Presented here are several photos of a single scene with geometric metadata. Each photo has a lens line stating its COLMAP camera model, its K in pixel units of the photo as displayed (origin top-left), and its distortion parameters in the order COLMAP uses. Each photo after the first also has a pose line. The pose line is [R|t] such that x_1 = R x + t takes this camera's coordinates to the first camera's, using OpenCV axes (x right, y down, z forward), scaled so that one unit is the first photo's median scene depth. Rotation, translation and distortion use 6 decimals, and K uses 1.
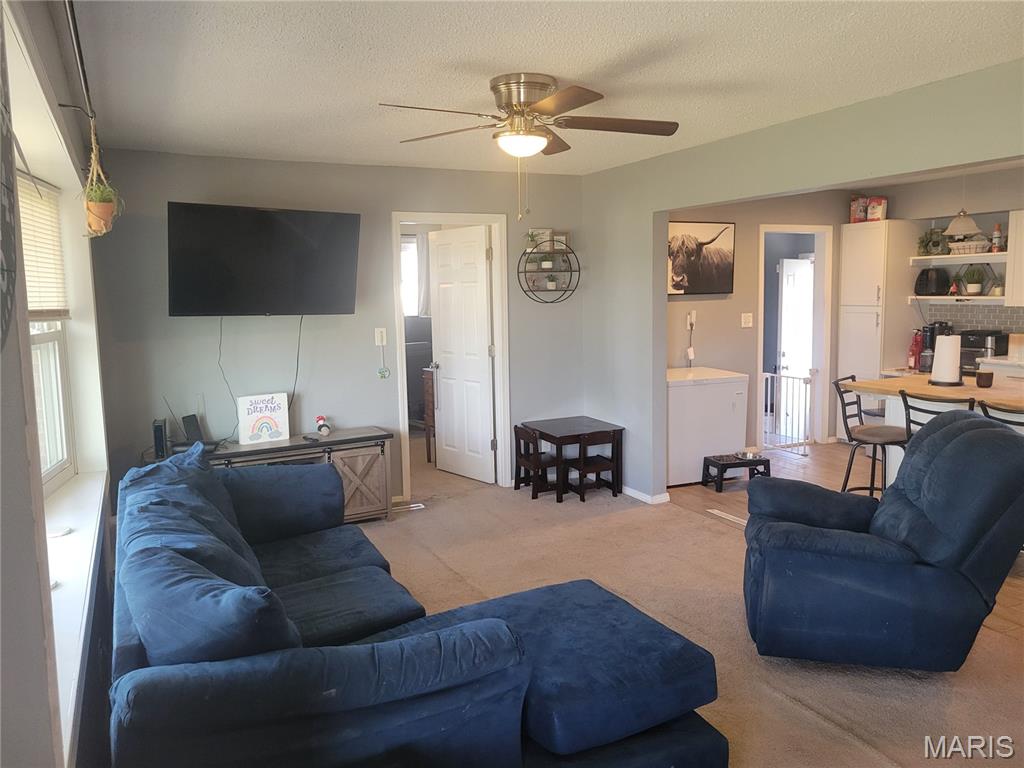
lens RADIAL K [[771.5, 0, 506.6], [0, 771.5, 378.5], [0, 0, 1]] dist [0.046340, -0.031830]
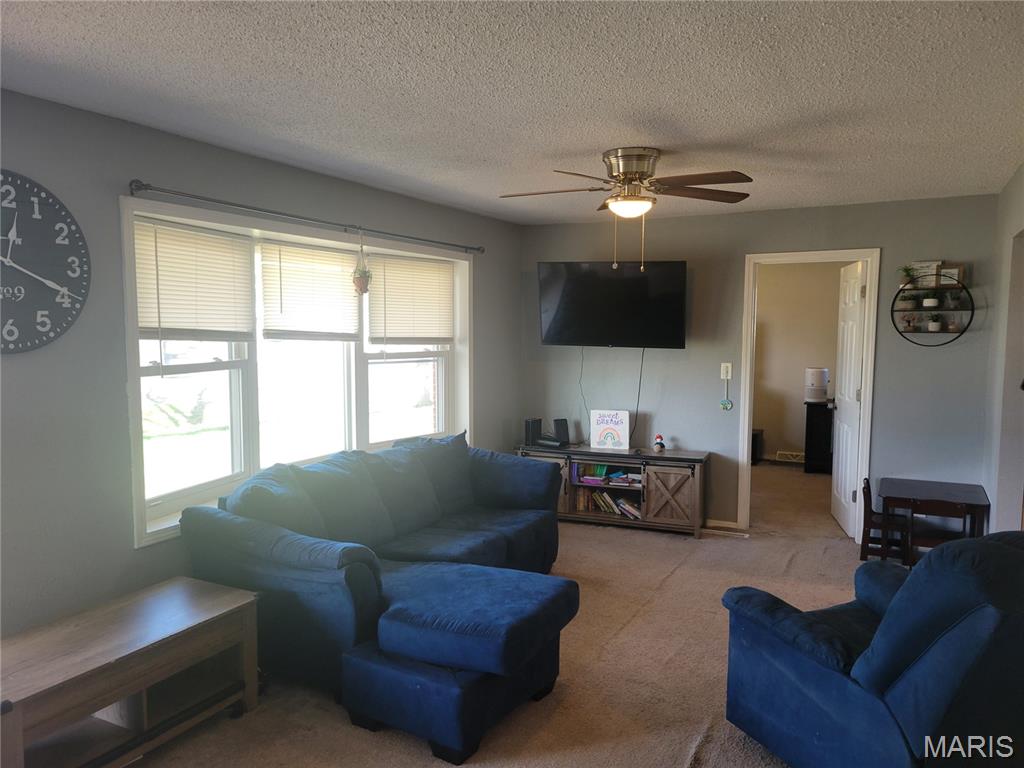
lens RADIAL K [[771.5, 0, 509.4], [0, 771.5, 387.9], [0, 0, 1]] dist [0.046340, -0.031830]
pose [[0.610162, 0.084404, -0.787768, 0.460837], [-0.103975, 0.994240, 0.025993, -0.024828], [0.785424, 0.066048, 0.615423, 0.090368]]
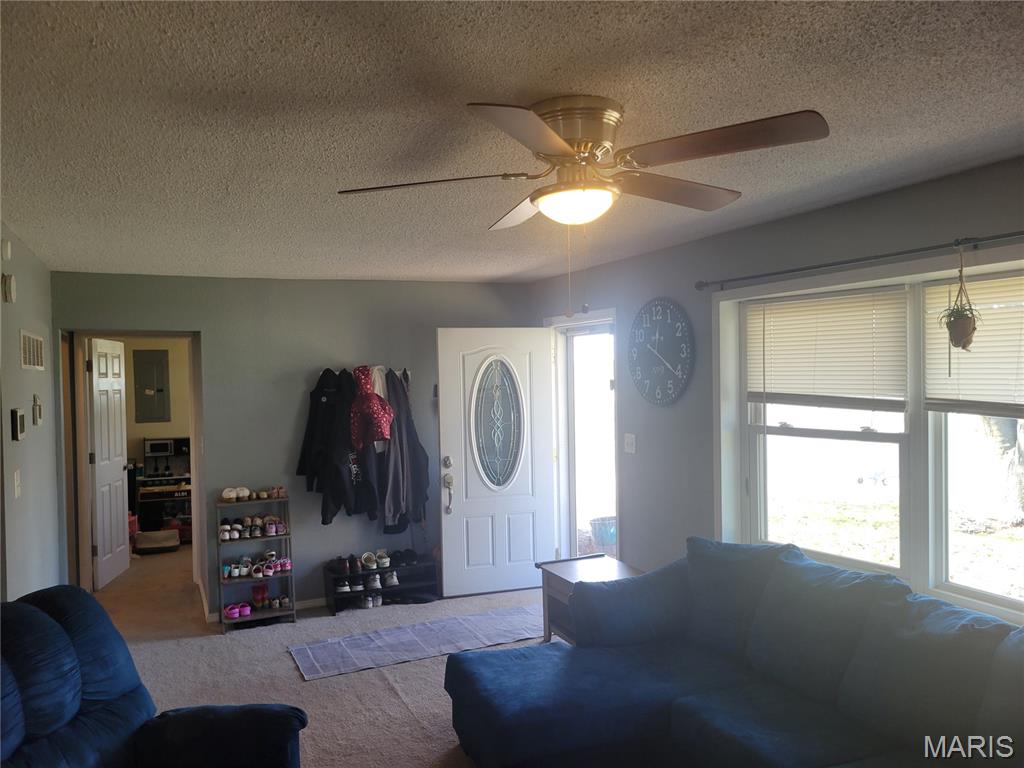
lens RADIAL K [[771.5, 0, 494.0], [0, 771.5, 391.8], [0, 0, 1]] dist [0.046340, -0.031830]
pose [[-0.998490, 0.034965, 0.042369, 0.033545], [0.040613, 0.989211, 0.140757, -0.132960], [-0.036990, 0.142265, -0.989137, 0.920278]]
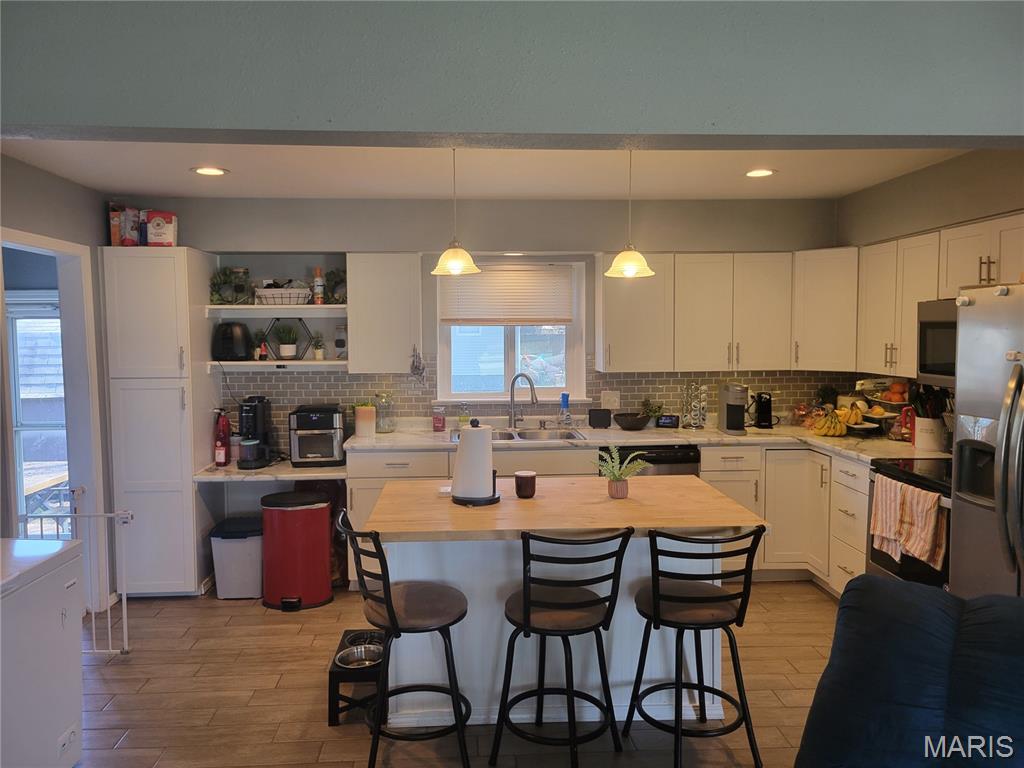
lens RADIAL K [[771.5, 0, 495.4], [0, 771.5, 377.1], [0, 0, 1]] dist [0.046340, -0.031830]
pose [[0.392047, -0.039372, 0.919102, -0.017346], [0.106294, 0.994331, -0.002746, -0.074637], [-0.913784, 0.098772, 0.394009, 0.590813]]
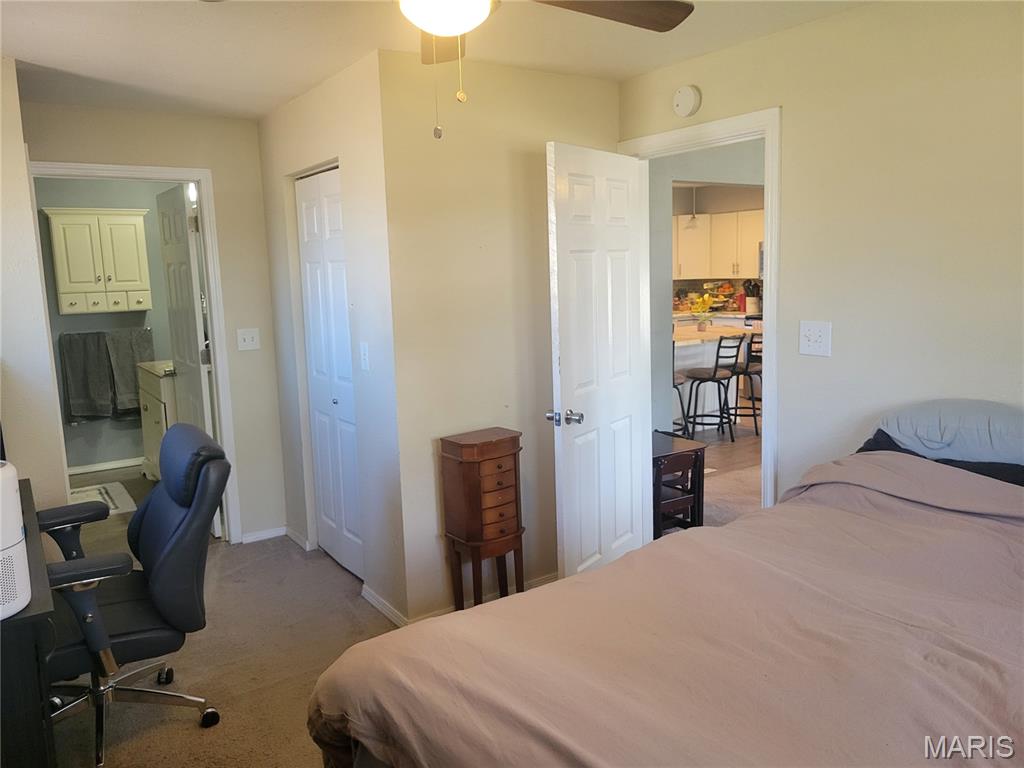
lens RADIAL K [[771.5, 0, 515.9], [0, 771.5, 373.2], [0, 0, 1]] dist [0.046340, -0.031830]
pose [[-0.148683, -0.113279, 0.982375, -0.624829], [0.147845, 0.979706, 0.135347, -0.124257], [-0.977771, 0.165363, -0.128918, 1.175185]]
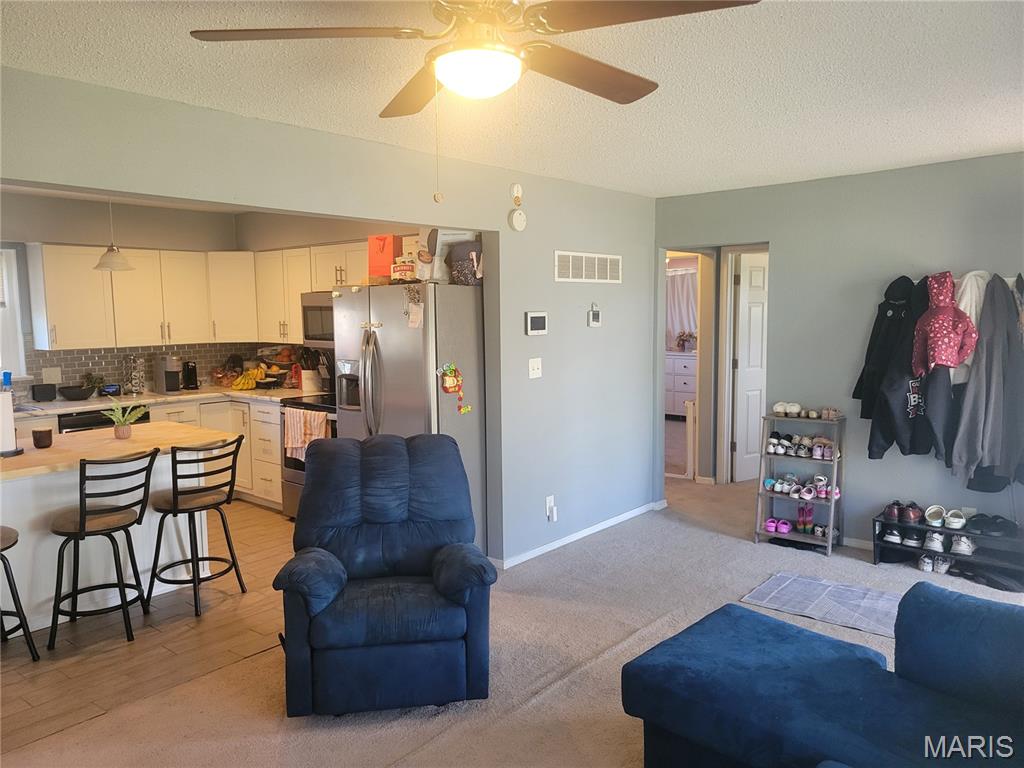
lens RADIAL K [[771.5, 0, 507.3], [0, 771.5, 384.2], [0, 0, 1]] dist [0.046340, -0.031830]
pose [[-0.400118, -0.068034, 0.913935, -0.290393], [0.125616, 0.983757, 0.128226, -0.080973], [-0.907814, 0.166111, -0.385073, 0.679317]]
